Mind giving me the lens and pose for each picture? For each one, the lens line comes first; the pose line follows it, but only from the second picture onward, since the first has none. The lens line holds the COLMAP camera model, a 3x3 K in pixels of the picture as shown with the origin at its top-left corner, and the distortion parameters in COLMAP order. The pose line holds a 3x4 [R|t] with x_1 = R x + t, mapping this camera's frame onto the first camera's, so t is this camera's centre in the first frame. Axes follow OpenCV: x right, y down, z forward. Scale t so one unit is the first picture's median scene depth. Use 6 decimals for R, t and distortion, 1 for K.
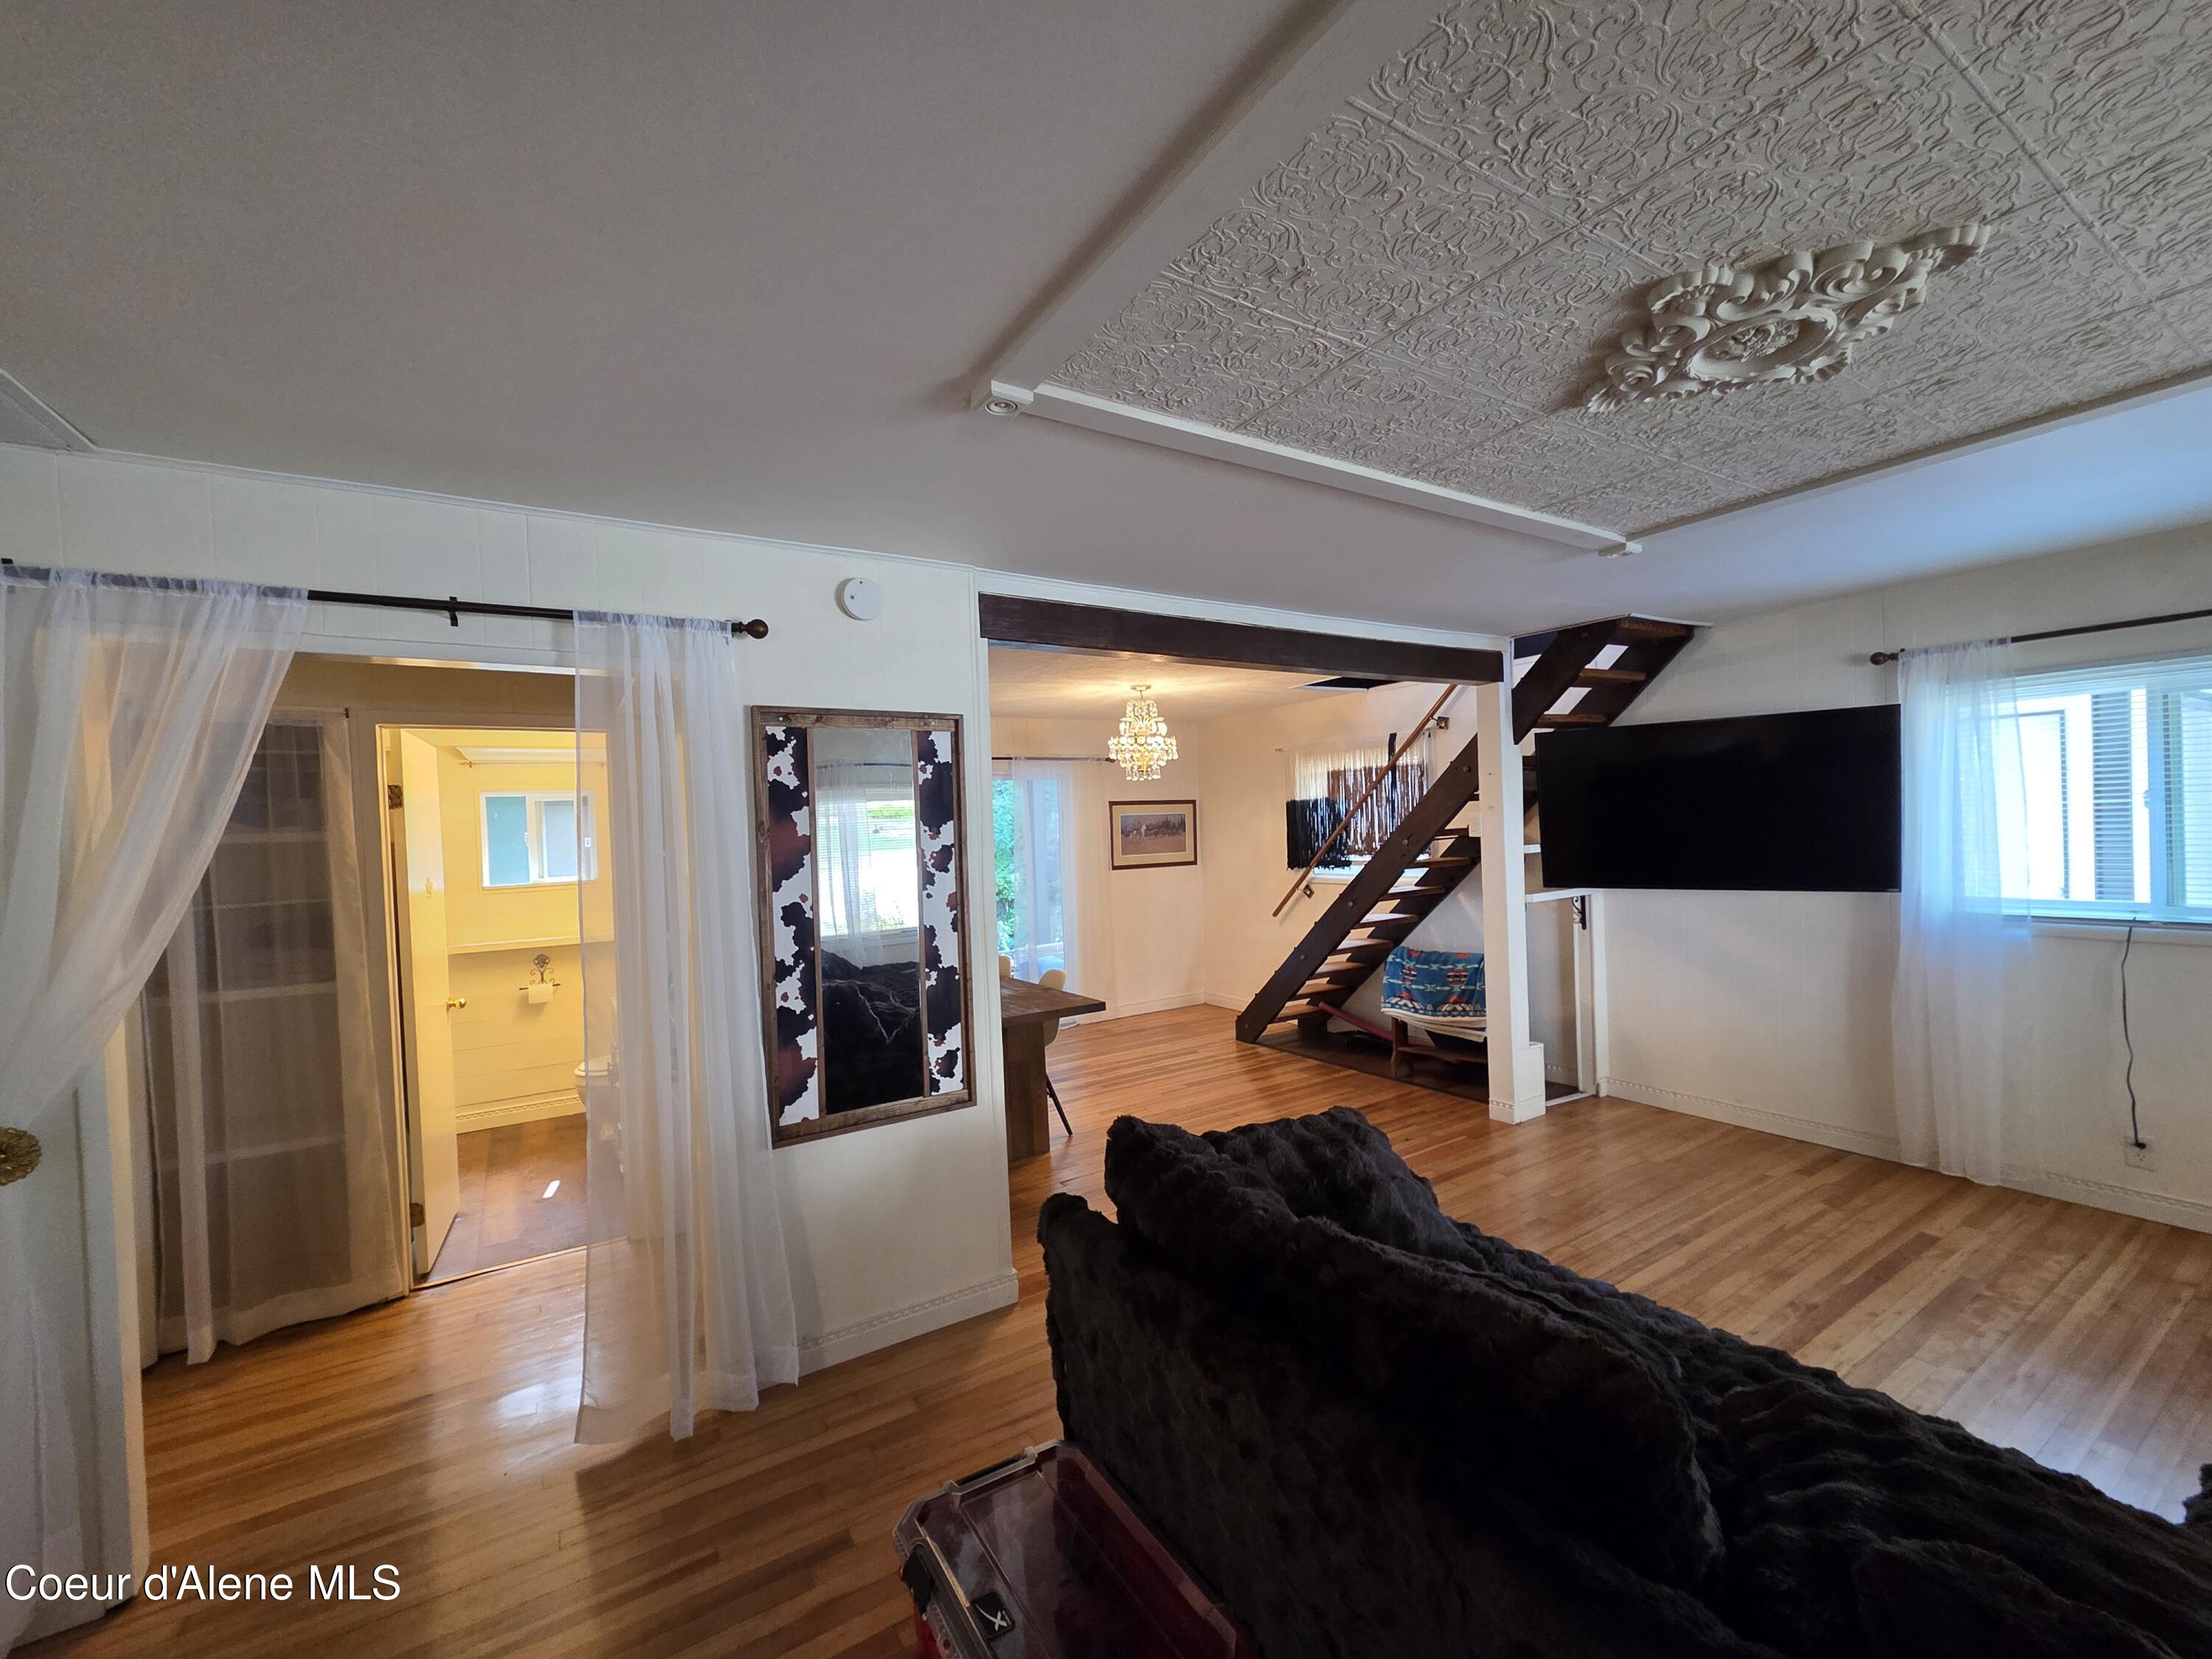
lens RADIAL K [[891.1, 0, 1110.8], [0, 891.1, 832.4], [0, 0, 1]] dist [-0.001169, -0.000028]
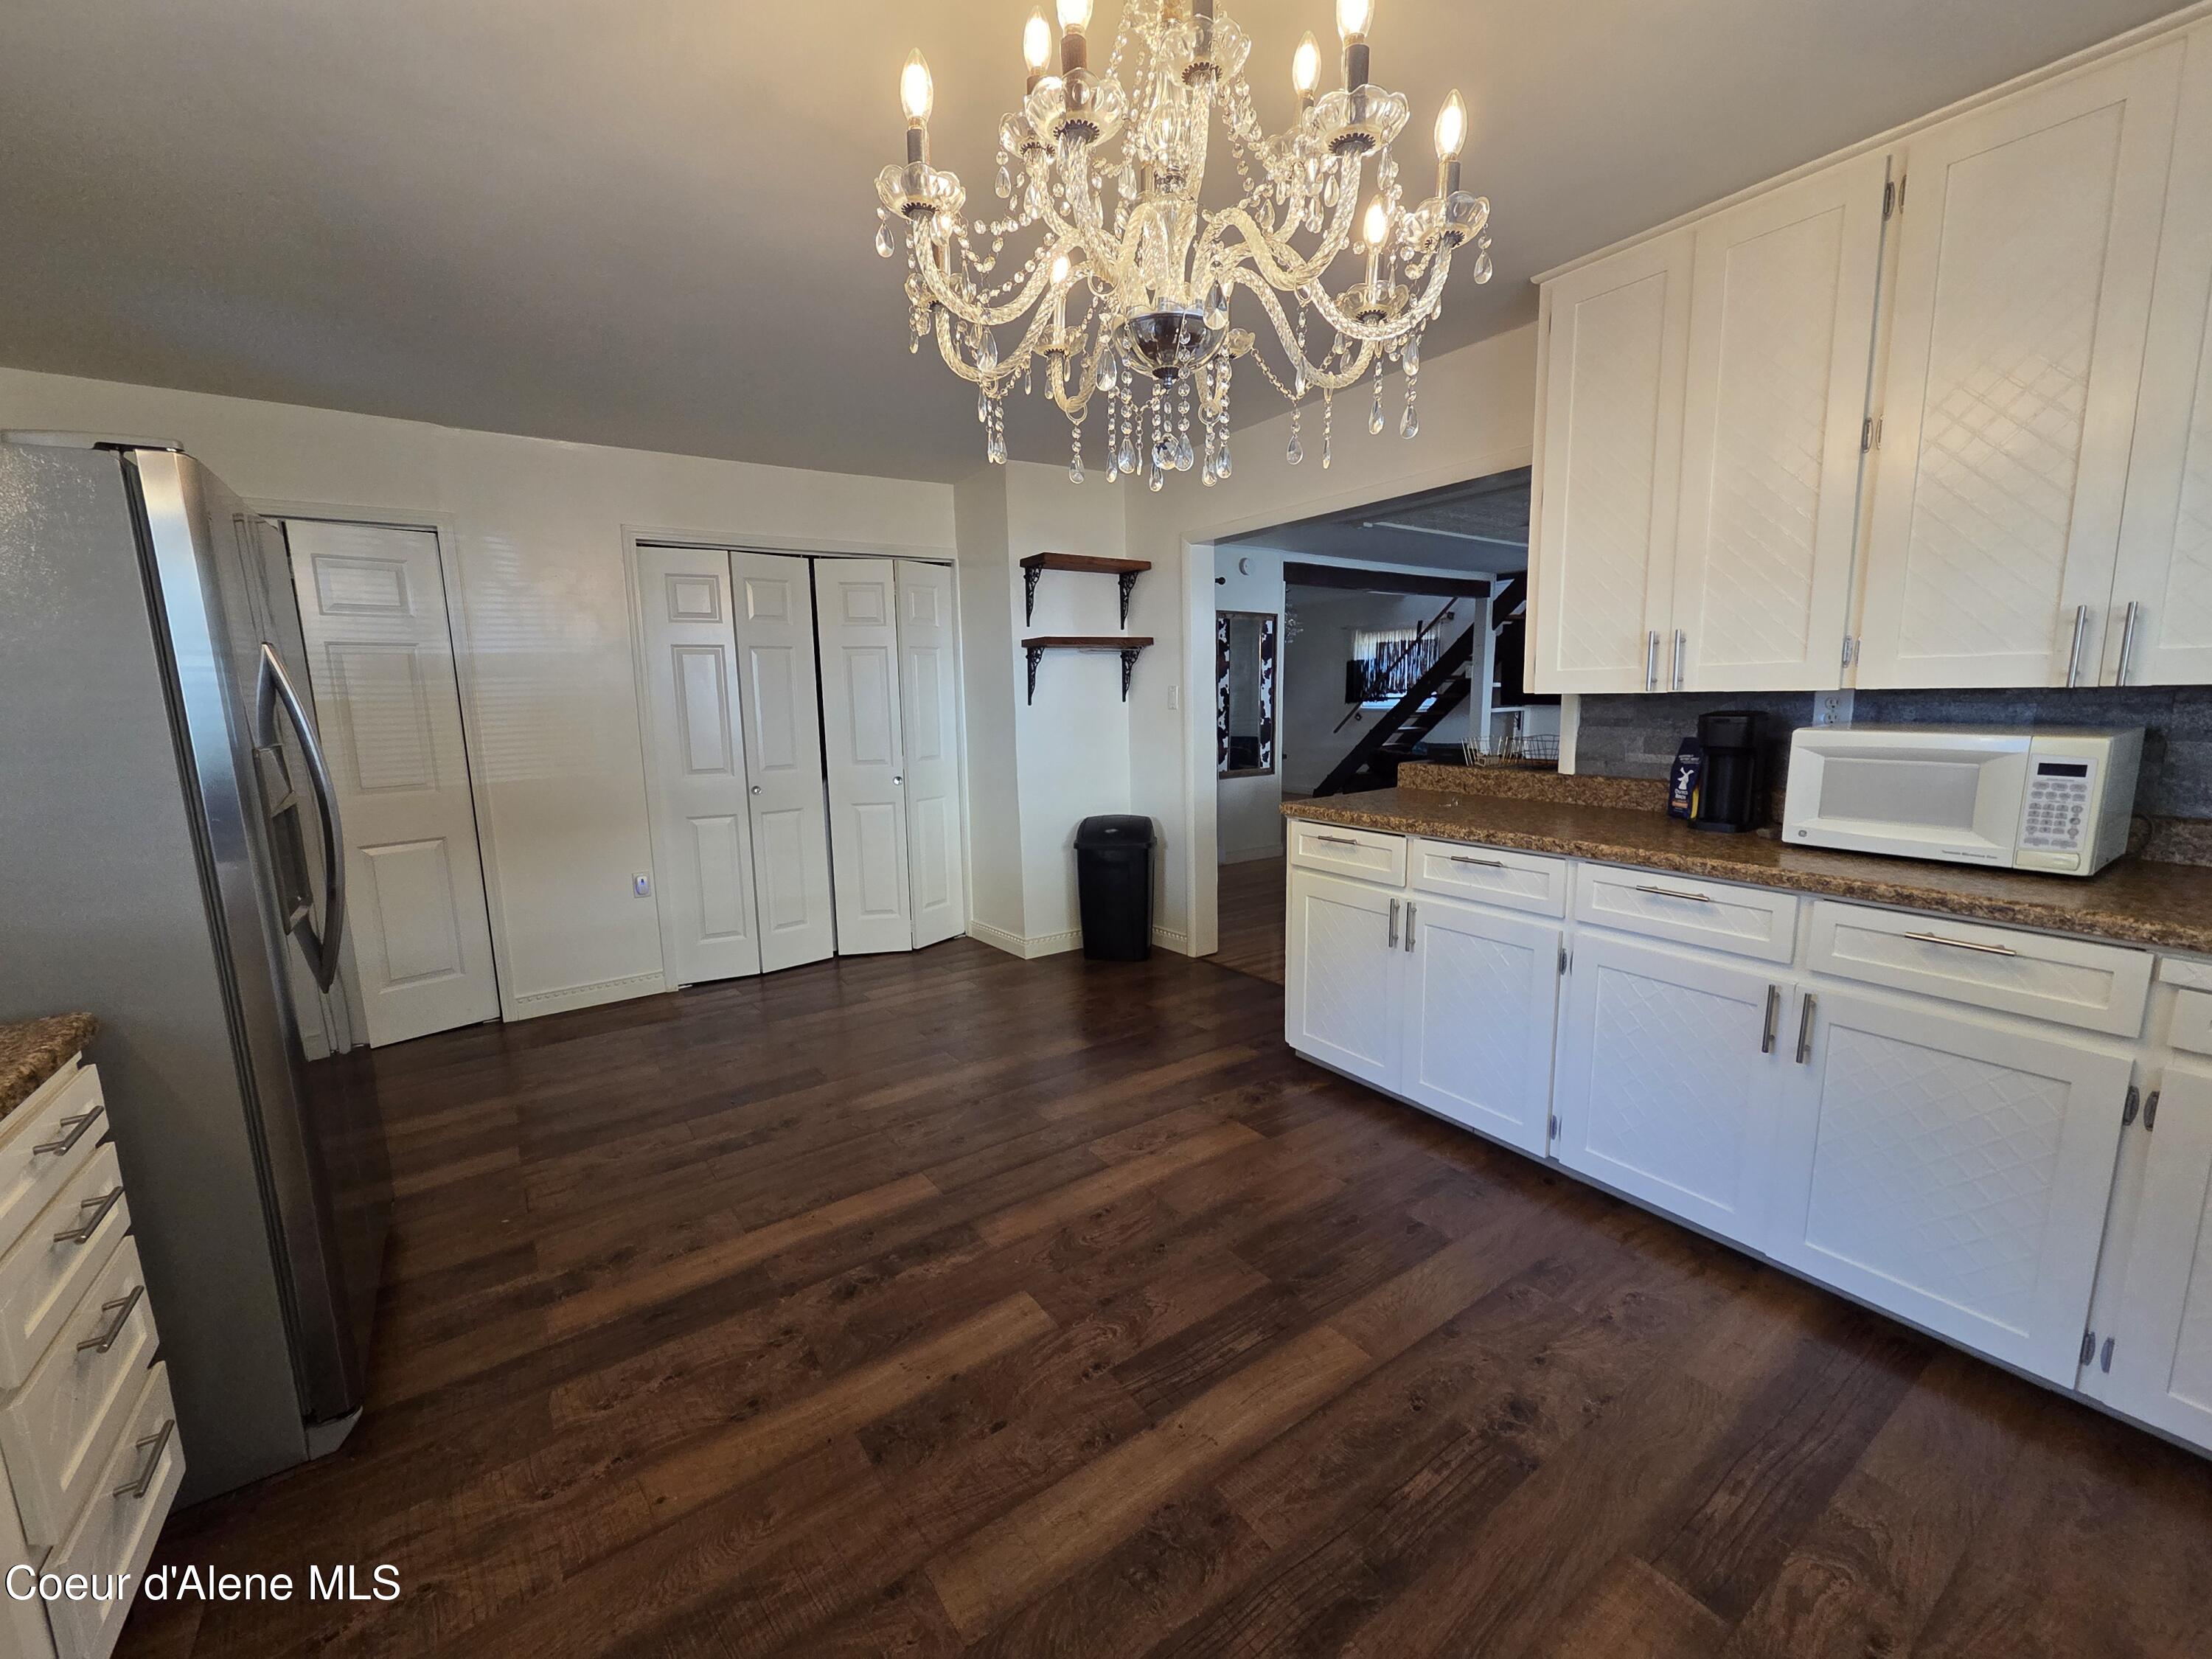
lens RADIAL K [[891.1, 0, 1106.6], [0, 891.1, 826.3], [0, 0, 1]] dist [-0.001169, -0.000028]
pose [[0.998746, 0.013316, 0.048270, -0.439512], [-0.019739, 0.990632, 0.135122, 0.073125], [-0.046019, -0.135905, 0.989652, -0.873379]]
